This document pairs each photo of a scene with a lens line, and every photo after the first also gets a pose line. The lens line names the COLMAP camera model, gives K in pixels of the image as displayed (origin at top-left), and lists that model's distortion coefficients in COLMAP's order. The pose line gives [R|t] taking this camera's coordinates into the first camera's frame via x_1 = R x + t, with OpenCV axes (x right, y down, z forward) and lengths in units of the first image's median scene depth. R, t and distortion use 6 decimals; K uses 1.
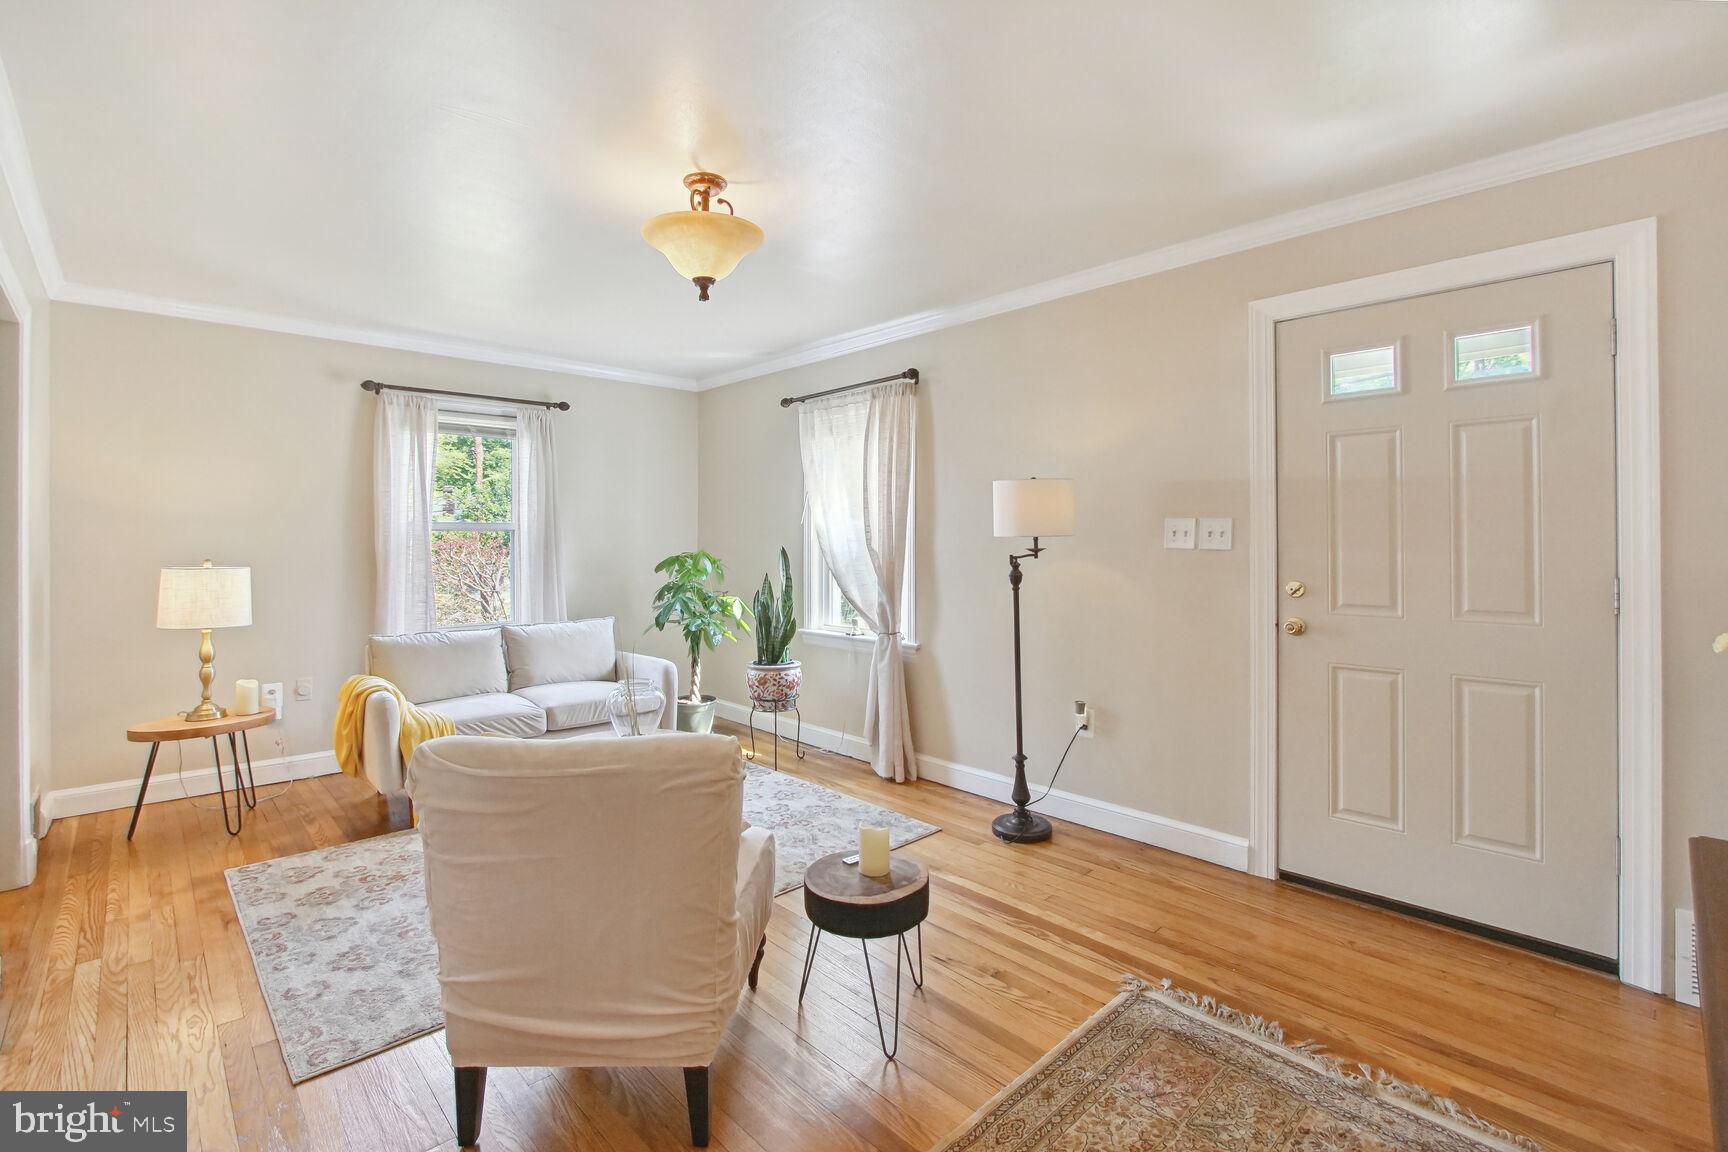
lens RADIAL K [[771.9, 0, 865.8], [0, 771.9, 539.9], [0, 0, 1]] dist [-0.001667, 0.000004]
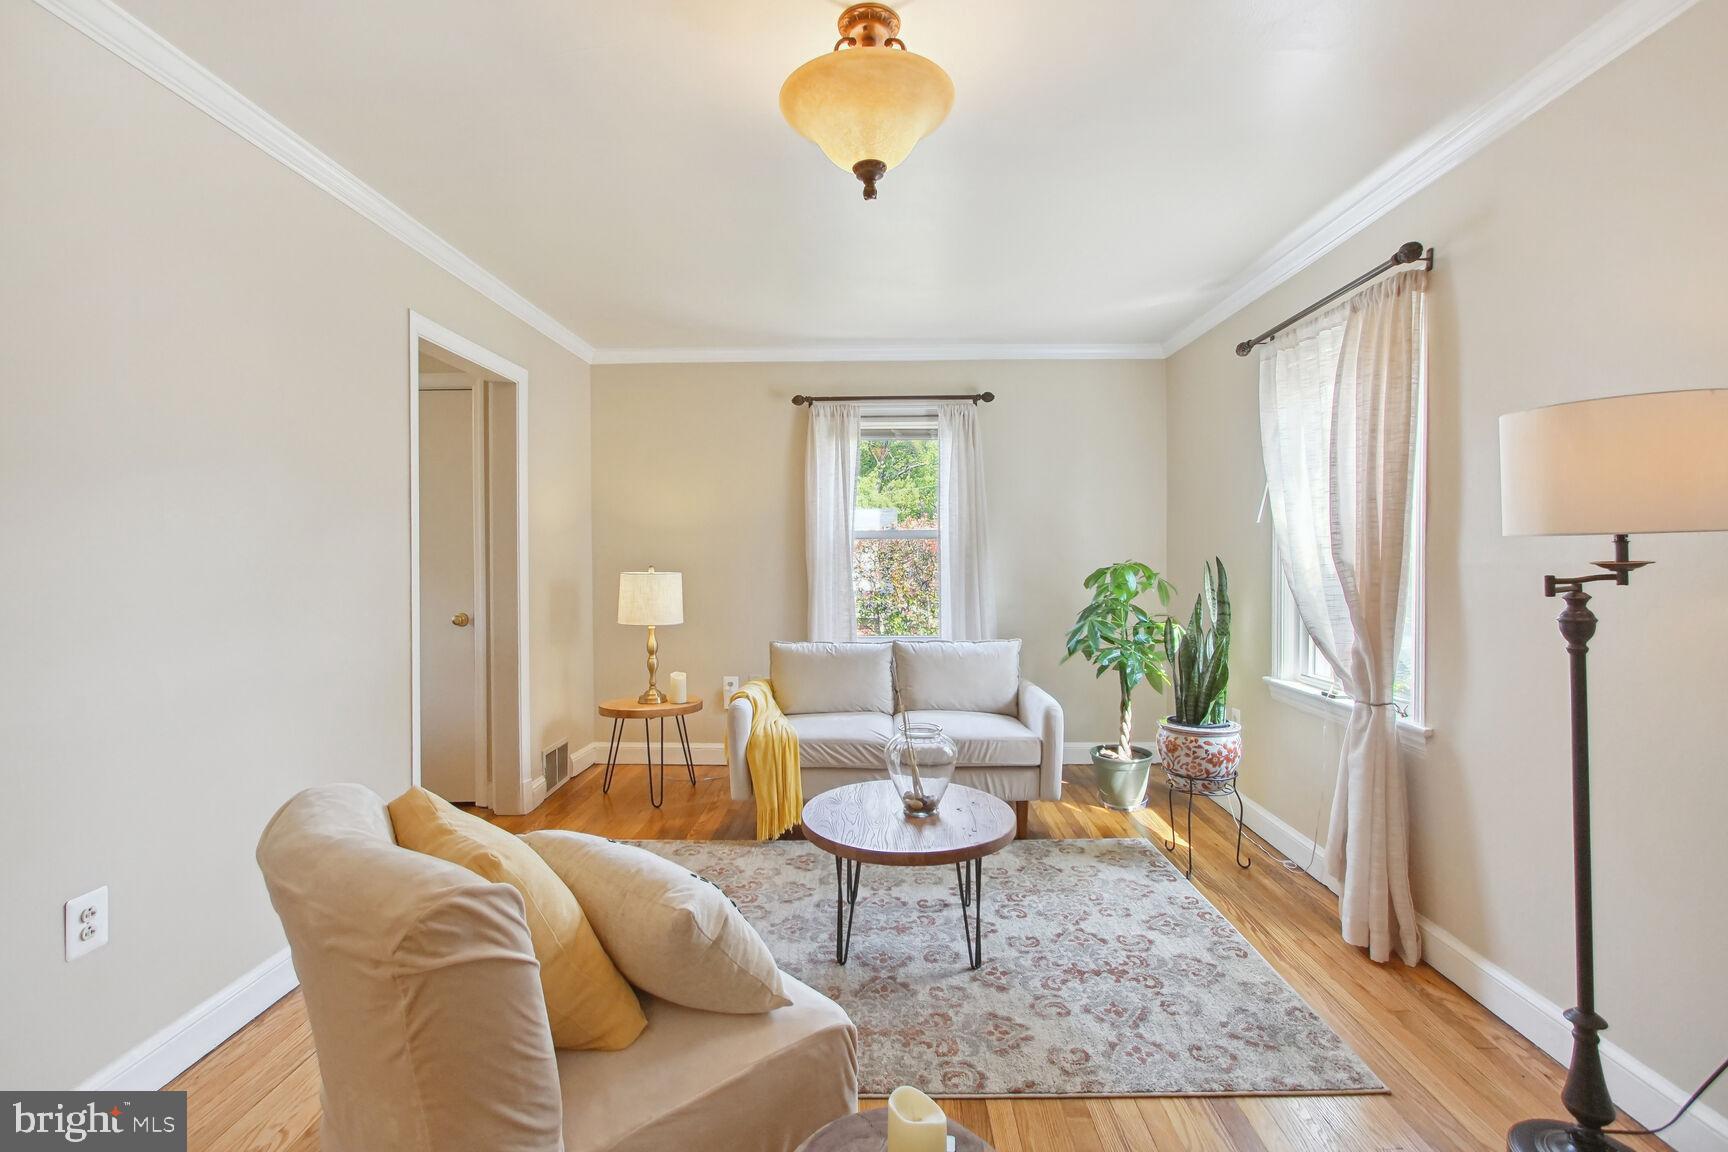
lens RADIAL K [[791.2, 0, 873.9], [0, 791.2, 558.0], [0, 0, 1]] dist [-0.021315, 0.009451]
pose [[0.722644, 0.004793, -0.691204, 0.172469], [0.003062, 0.999944, 0.010135, 0.002347], [0.691214, -0.009440, 0.722589, 0.304723]]
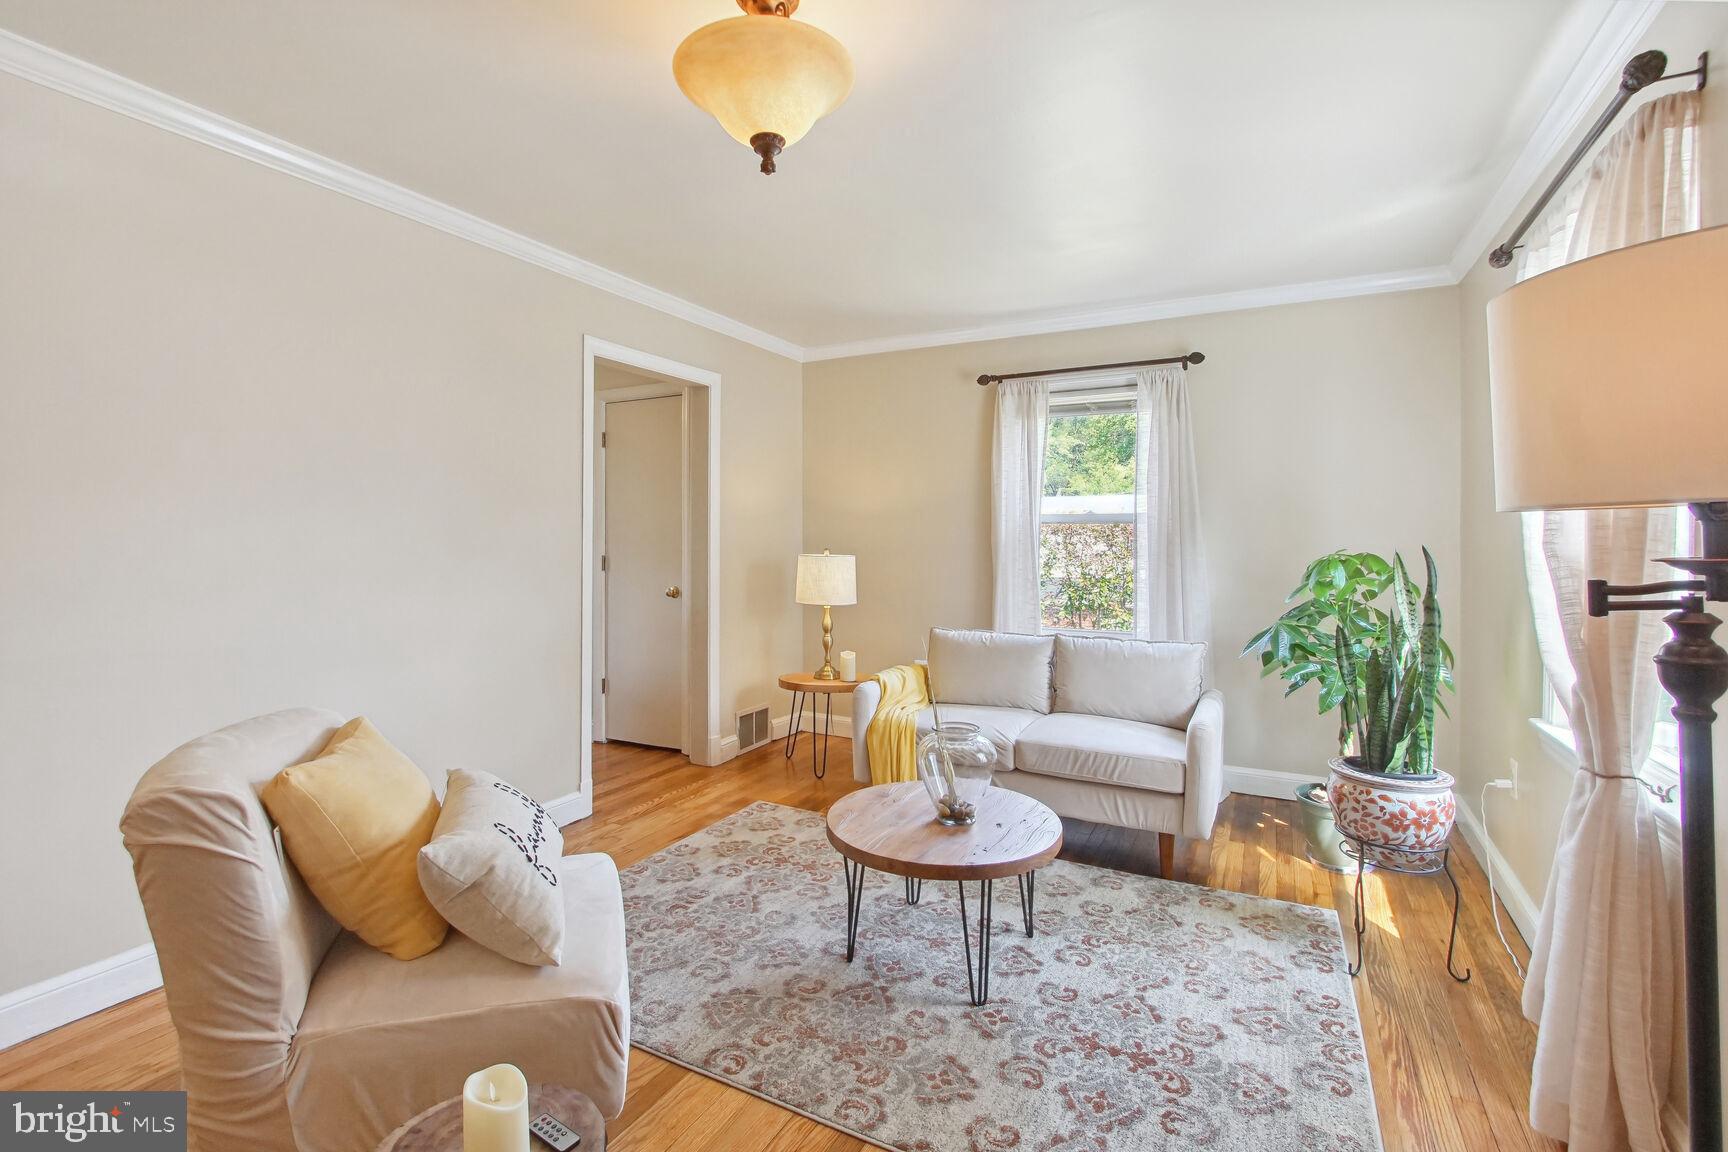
lens RADIAL K [[784.5, 0, 853.5], [0, 784.5, 538.4], [0, 0, 1]] dist [-0.014619, 0.000448]
pose [[0.314367, 0.004113, -0.949292, 0.283350], [-0.003961, 0.999988, 0.003021, 0.004156], [0.949293, 0.002810, 0.314380, 0.530076]]
